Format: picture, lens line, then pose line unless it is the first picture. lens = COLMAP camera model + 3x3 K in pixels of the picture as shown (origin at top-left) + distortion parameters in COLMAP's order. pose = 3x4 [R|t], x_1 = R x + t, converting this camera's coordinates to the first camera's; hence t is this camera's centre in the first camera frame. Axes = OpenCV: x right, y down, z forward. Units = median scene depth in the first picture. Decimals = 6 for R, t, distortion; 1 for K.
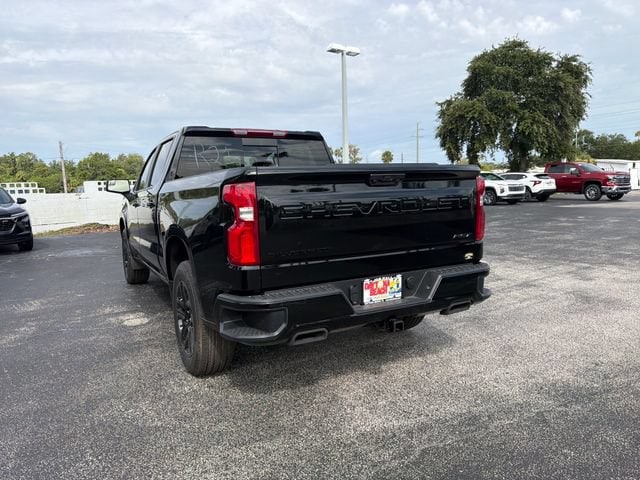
lens RADIAL K [[451.6, 0, 313.7], [0, 451.6, 233.5], [0, 0, 1]] dist [0.037048, -0.043278]
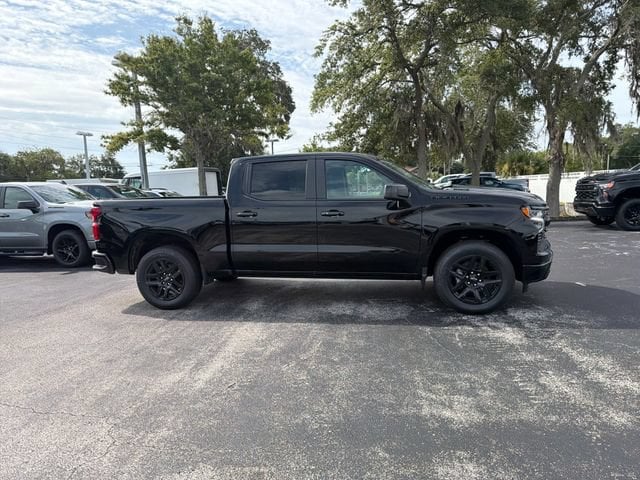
lens RADIAL K [[451.6, 0, 315.7], [0, 451.6, 241.7], [0, 0, 1]] dist [0.037048, -0.043278]
pose [[-0.649340, 0.151781, -0.745198, 1.060071], [-0.012289, 0.977659, 0.209837, -0.346973], [0.760399, 0.145413, -0.632968, 2.592990]]
